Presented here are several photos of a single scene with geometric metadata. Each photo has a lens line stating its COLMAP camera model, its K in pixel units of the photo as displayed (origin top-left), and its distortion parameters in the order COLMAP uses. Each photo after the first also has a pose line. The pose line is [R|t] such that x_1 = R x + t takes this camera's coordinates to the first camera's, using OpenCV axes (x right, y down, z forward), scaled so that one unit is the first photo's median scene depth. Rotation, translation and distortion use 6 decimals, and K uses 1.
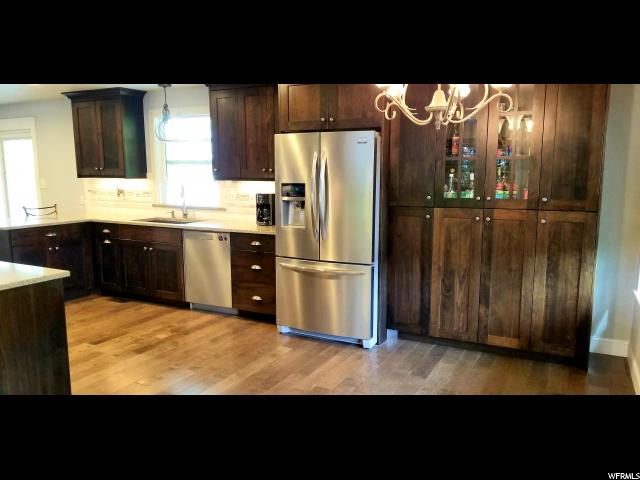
lens RADIAL K [[483.5, 0, 312.9], [0, 483.5, 242.6], [0, 0, 1]] dist [0.003784, -0.001614]
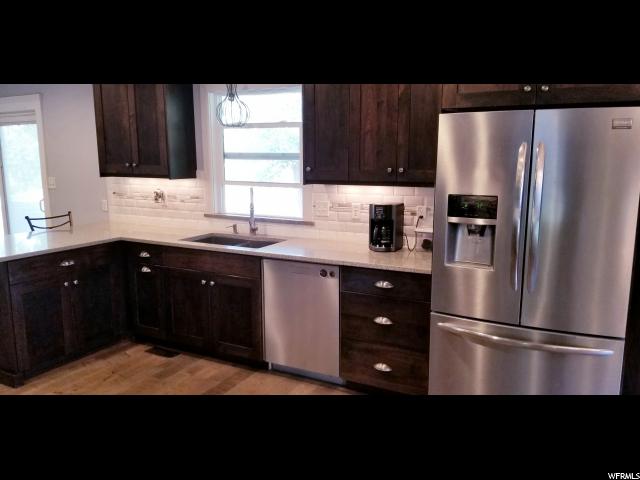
lens RADIAL K [[488.2, 0, 318.1], [0, 488.2, 238.3], [0, 0, 1]] dist [0.007618, 0.001913]
pose [[0.999989, -0.000282, -0.004696, -0.214371], [0.000367, 0.999835, 0.018147, -0.075516], [0.004690, -0.018148, 0.999824, 0.364102]]
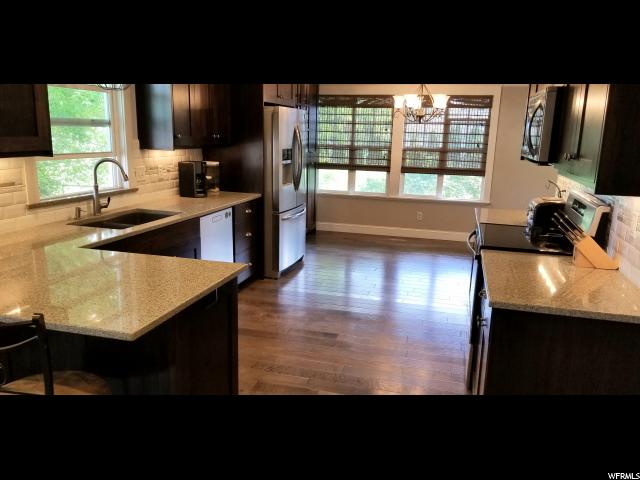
lens RADIAL K [[488.2, 0, 318.1], [0, 488.2, 238.3], [0, 0, 1]] dist [0.007618, 0.001913]
pose [[-0.185142, -0.223269, 0.957013, -1.205965], [0.106129, 0.963610, 0.245339, -0.188305], [-0.976964, 0.146990, -0.154710, 1.075103]]
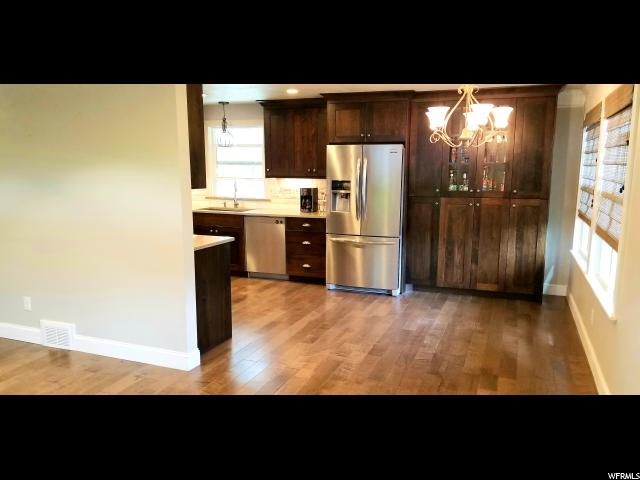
lens RADIAL K [[488.7, 0, 314.0], [0, 488.7, 248.3], [0, 0, 1]] dist [0.006102, 0.005365]
pose [[0.994811, -0.015024, 0.100622, -0.248337], [0.012755, 0.999651, 0.023152, 0.037657], [-0.100935, -0.021748, 0.994655, -0.381211]]
